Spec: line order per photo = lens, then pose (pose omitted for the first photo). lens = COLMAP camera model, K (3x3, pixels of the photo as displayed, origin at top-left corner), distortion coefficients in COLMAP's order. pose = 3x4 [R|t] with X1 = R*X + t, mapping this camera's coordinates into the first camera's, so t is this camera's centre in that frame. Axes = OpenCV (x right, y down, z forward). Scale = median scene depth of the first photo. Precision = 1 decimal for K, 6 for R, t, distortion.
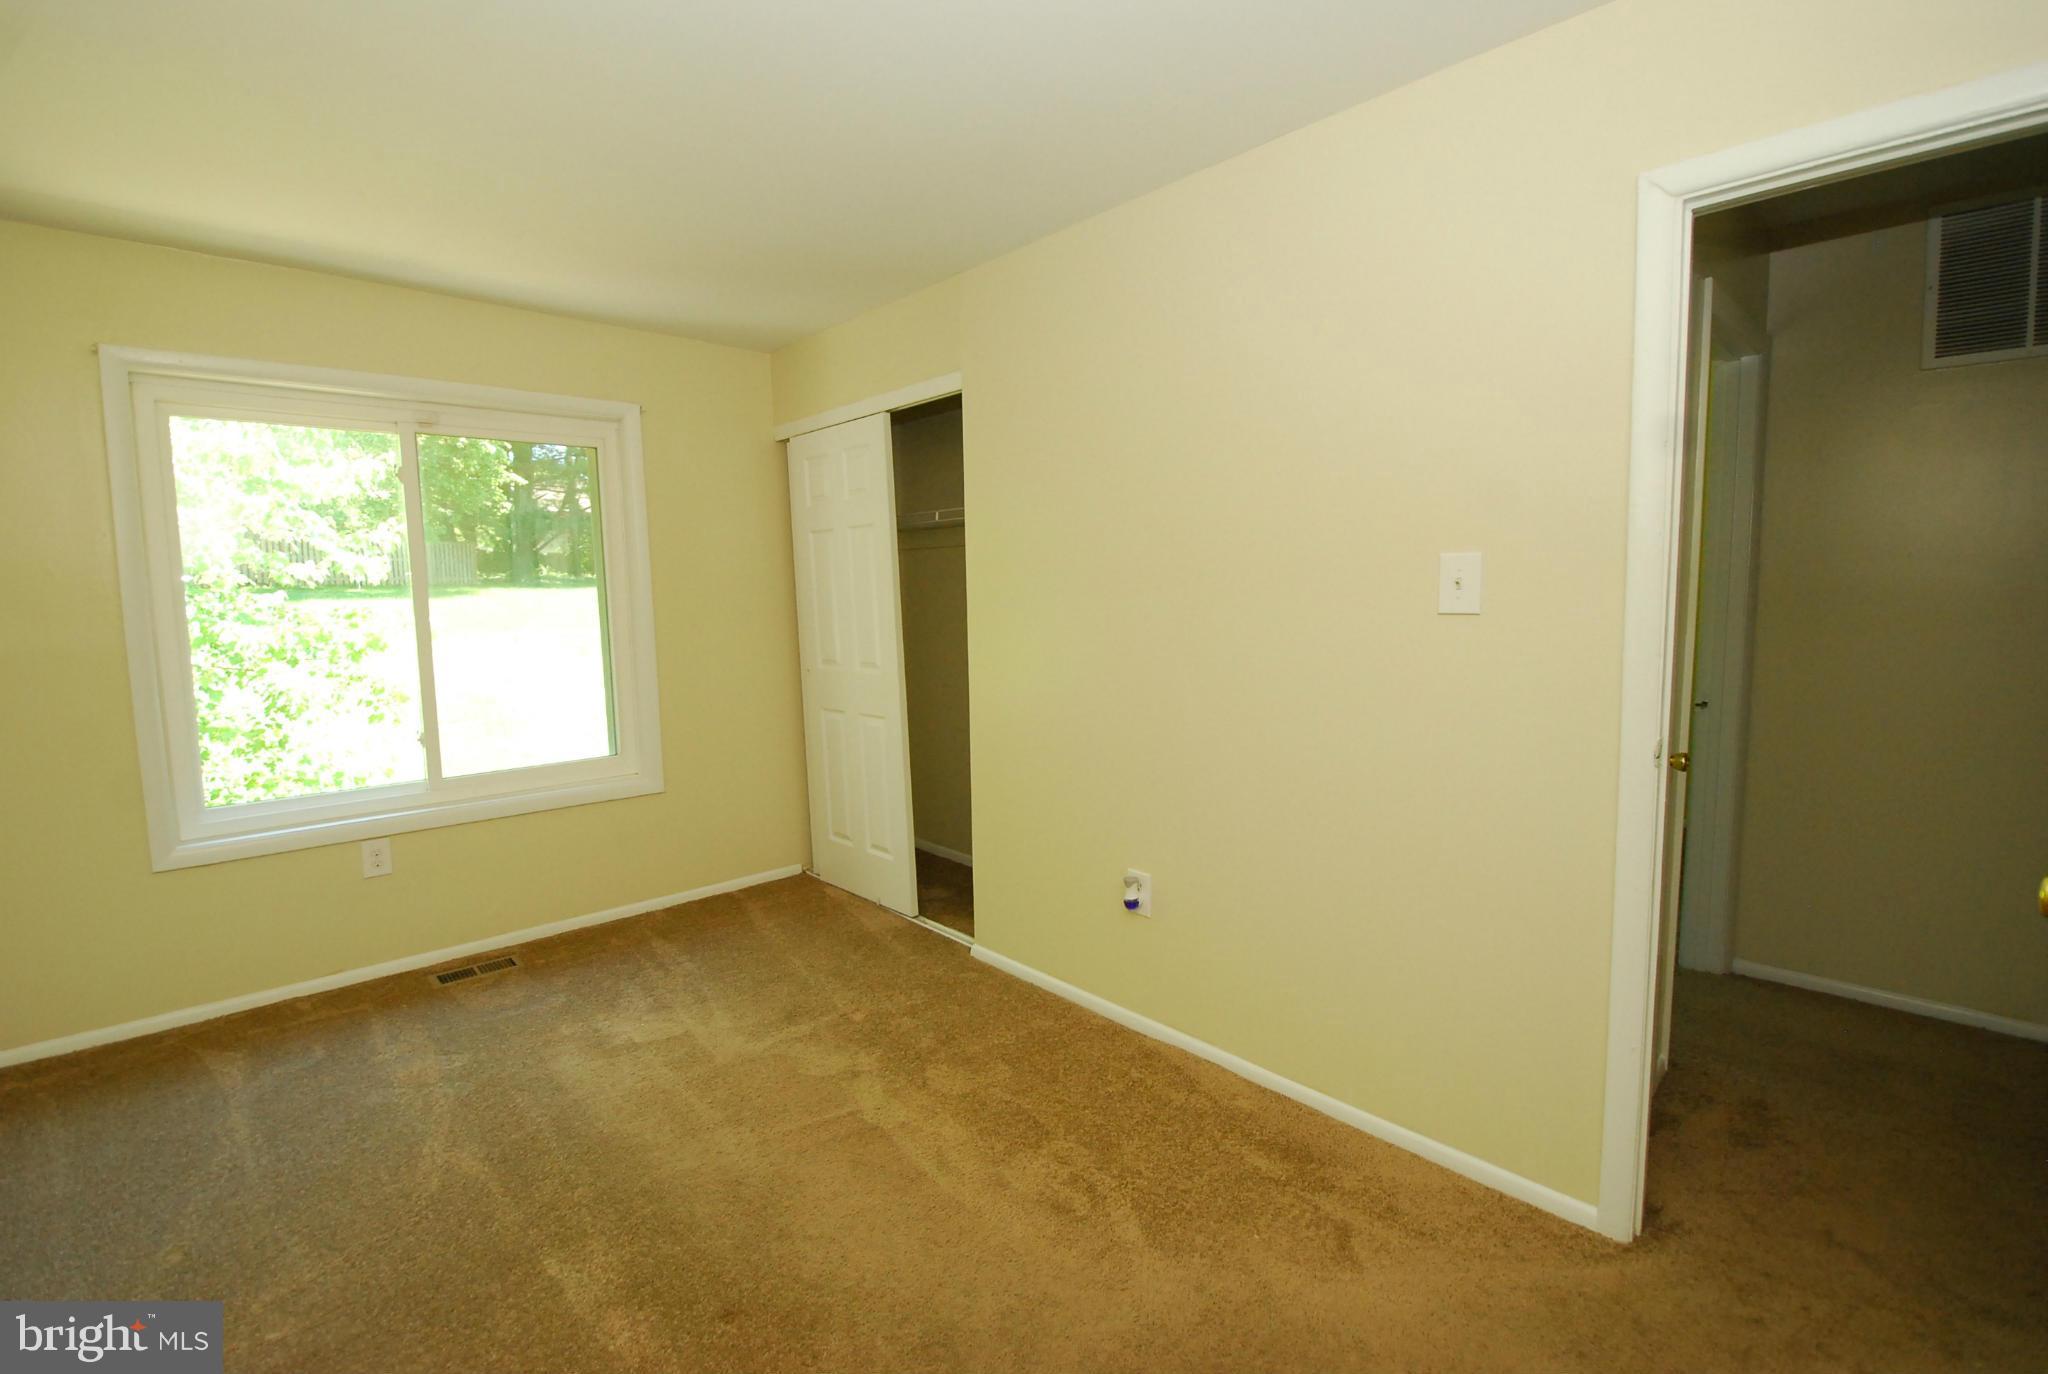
lens RADIAL K [[897.9, 0, 1012.4], [0, 897.9, 676.2], [0, 0, 1]] dist [0.021248, -0.026207]
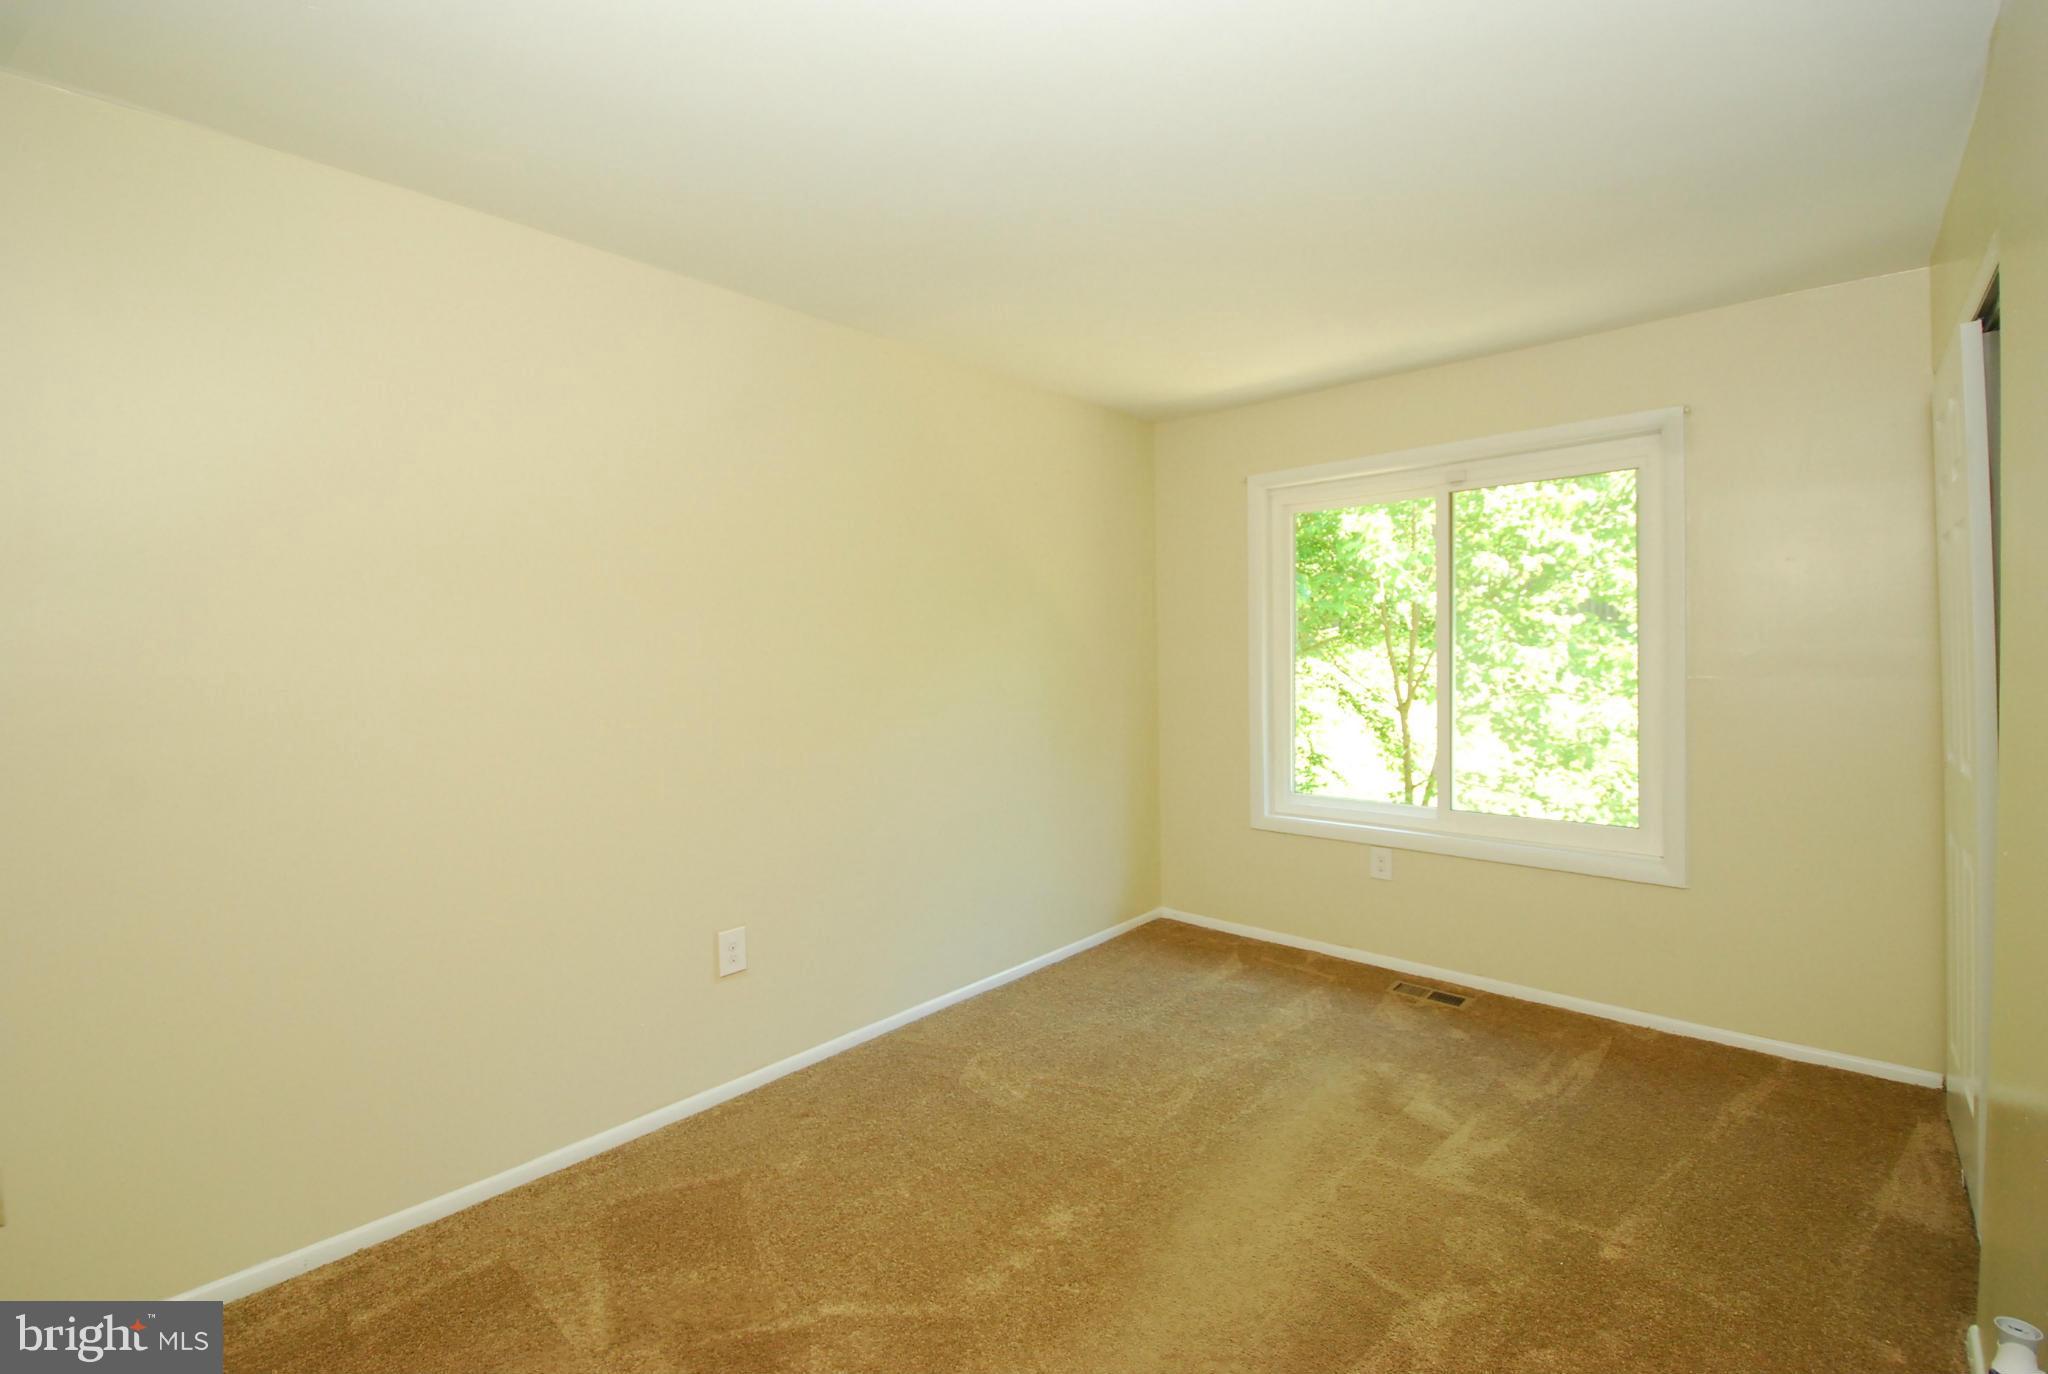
lens RADIAL K [[897.9, 0, 1012.4], [0, 897.9, 676.2], [0, 0, 1]] dist [0.021248, -0.026207]
pose [[0.080018, 0.043582, -0.995840, 0.413672], [-0.079994, 0.996102, 0.037166, -0.046431], [0.993578, 0.076687, 0.083193, 0.408886]]
